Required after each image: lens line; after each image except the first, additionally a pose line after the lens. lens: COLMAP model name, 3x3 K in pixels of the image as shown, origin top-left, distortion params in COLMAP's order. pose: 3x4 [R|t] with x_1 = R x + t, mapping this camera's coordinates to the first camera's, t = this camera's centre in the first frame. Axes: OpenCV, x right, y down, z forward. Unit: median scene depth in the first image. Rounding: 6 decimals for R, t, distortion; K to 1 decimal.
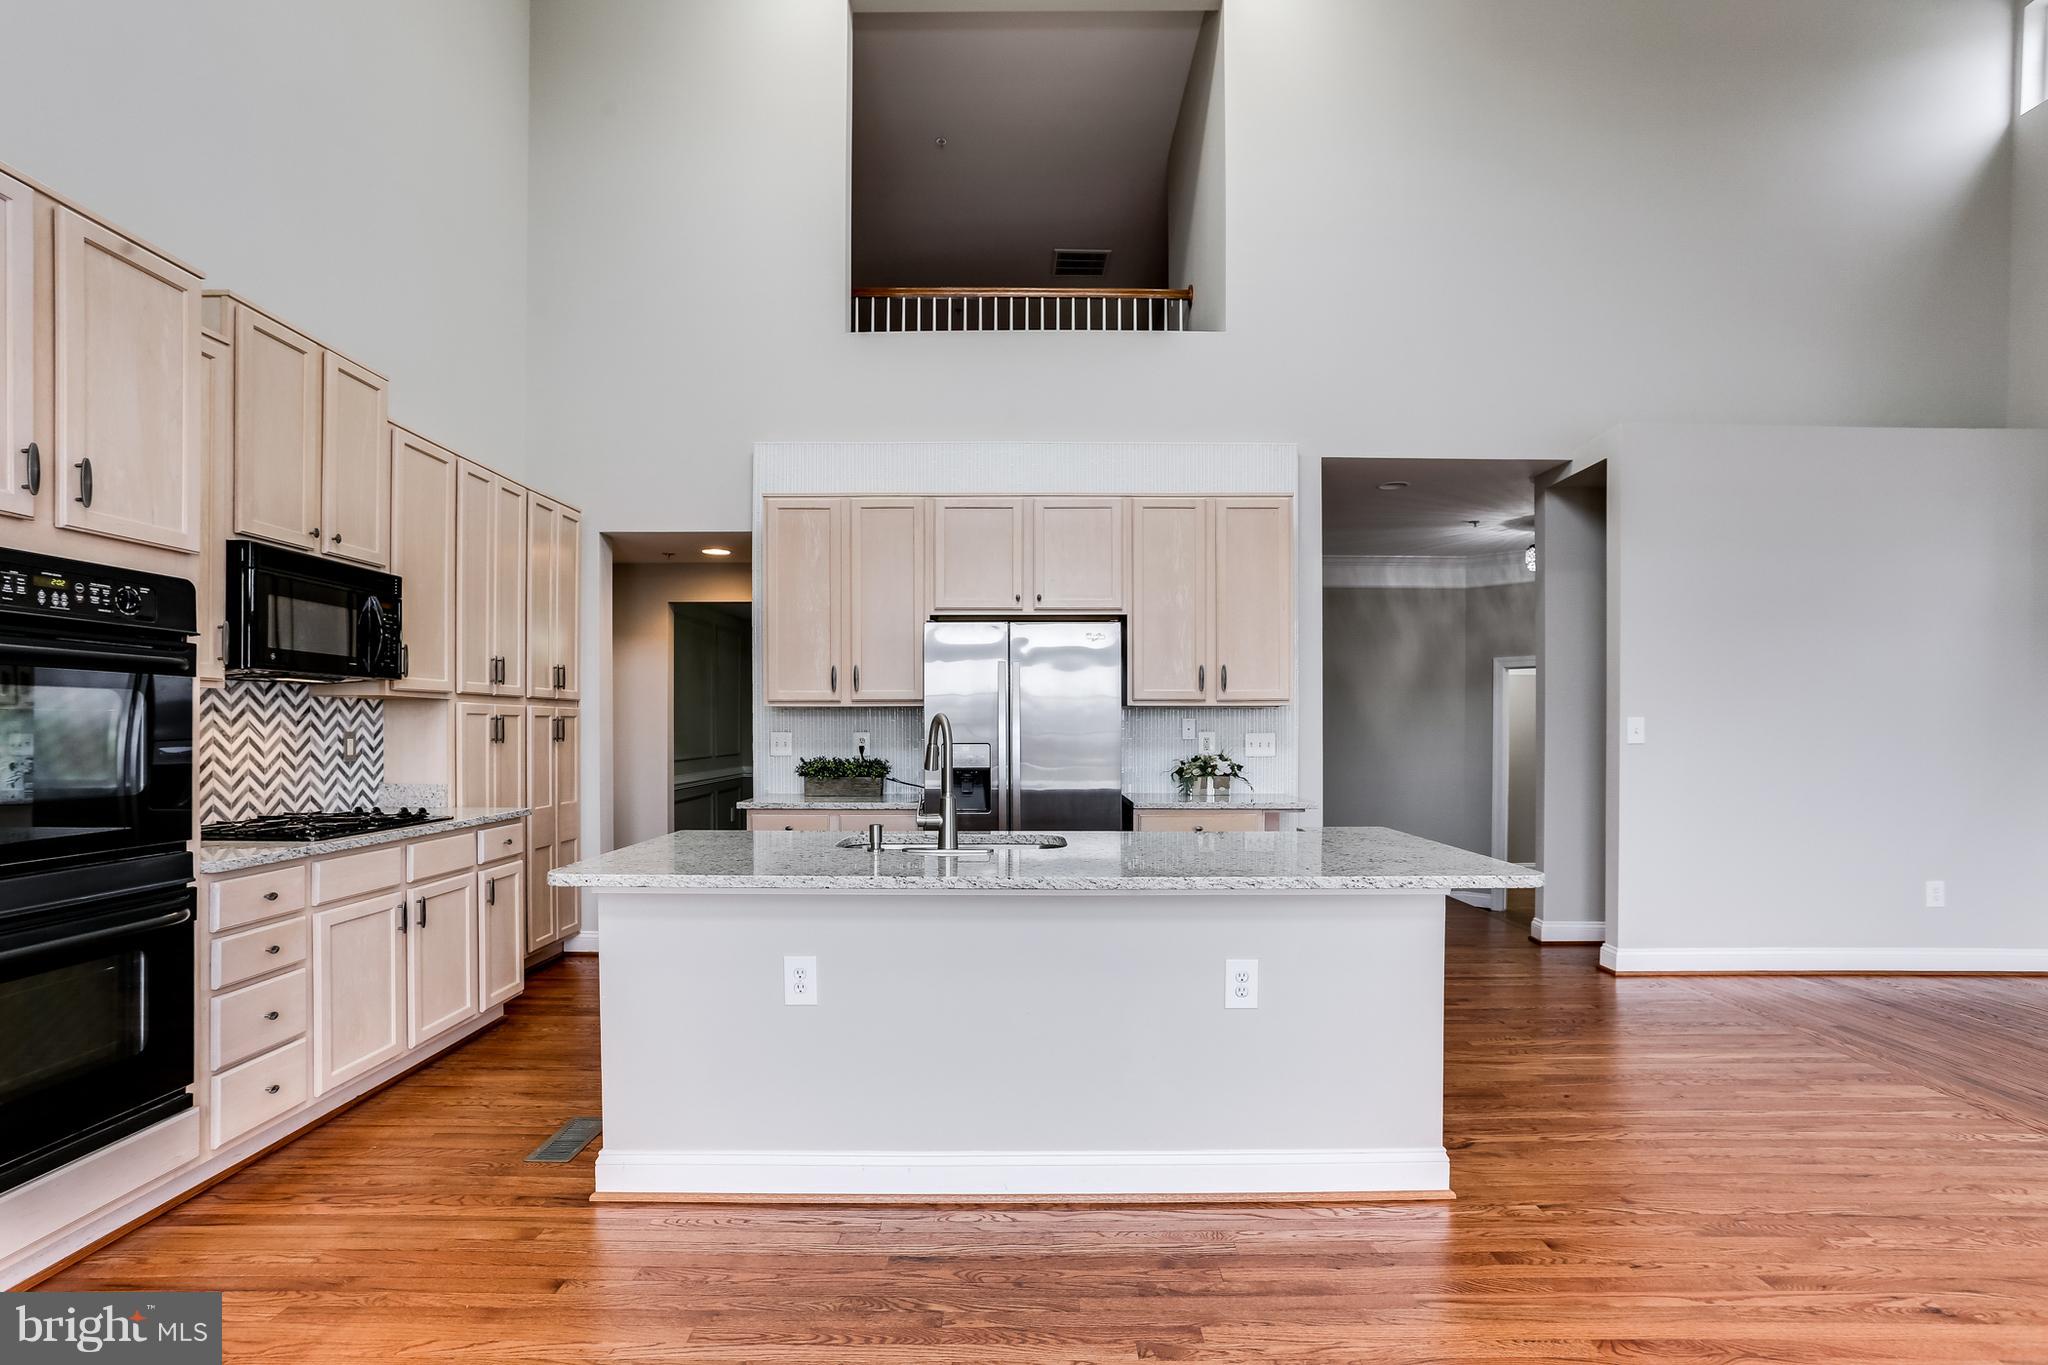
lens RADIAL K [[996.6, 0, 1018.5], [0, 996.6, 736.8], [0, 0, 1]] dist [-0.044269, 0.023616]
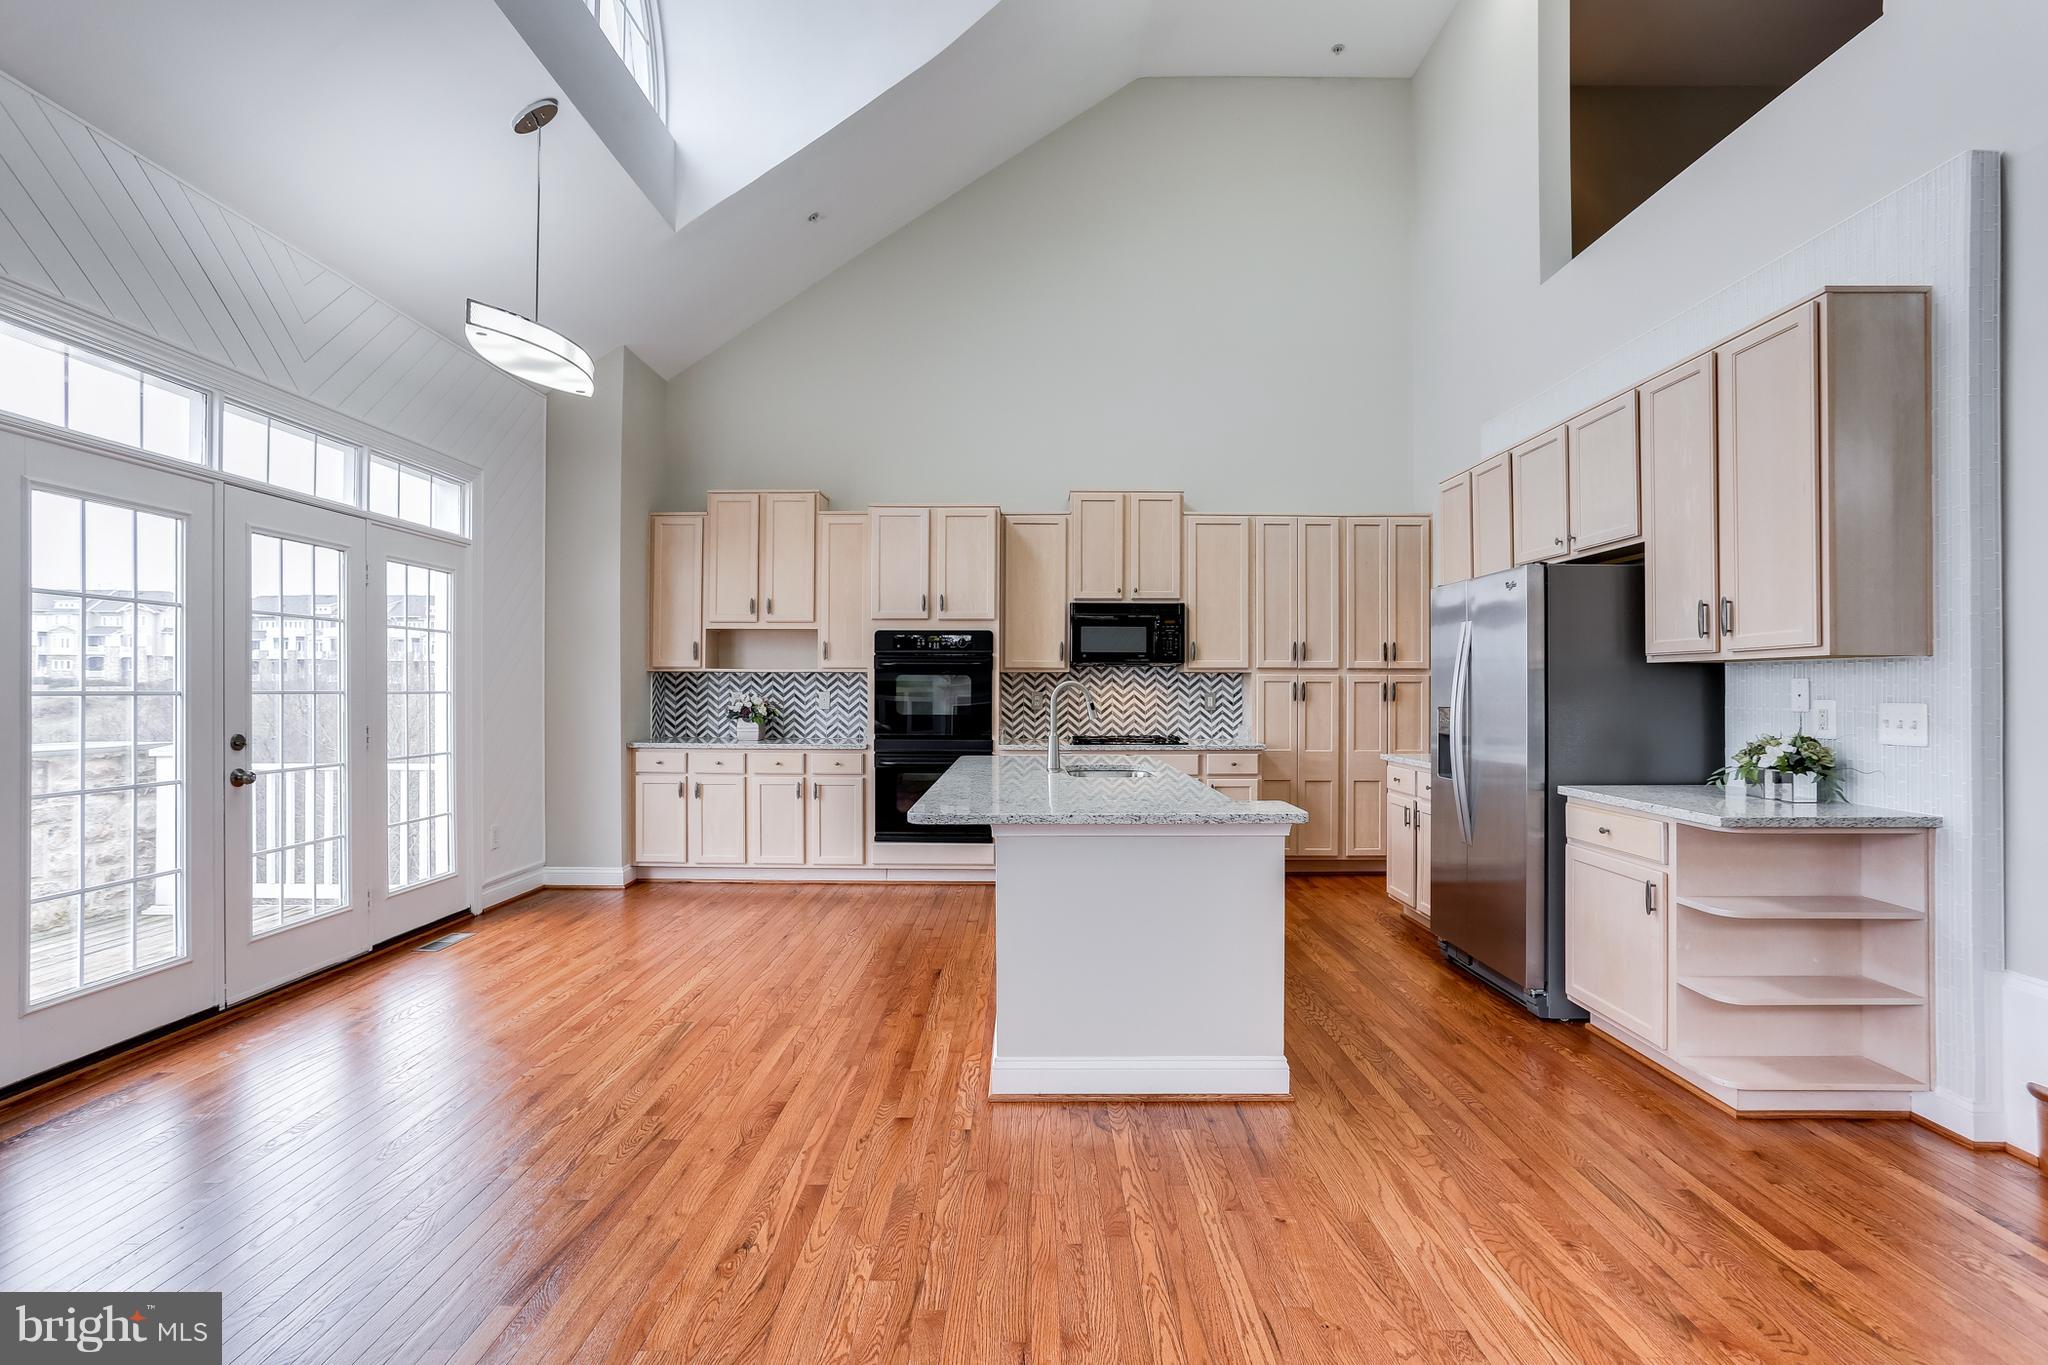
lens RADIAL K [[996.6, 0, 1026.4], [0, 996.6, 675.9], [0, 0, 1]] dist [-0.044269, 0.023616]
pose [[0.000692, -0.012897, -0.999917, 1.124784], [-0.012868, 0.999834, -0.012905, -0.008541], [0.999917, 0.012876, 0.000526, 0.726407]]
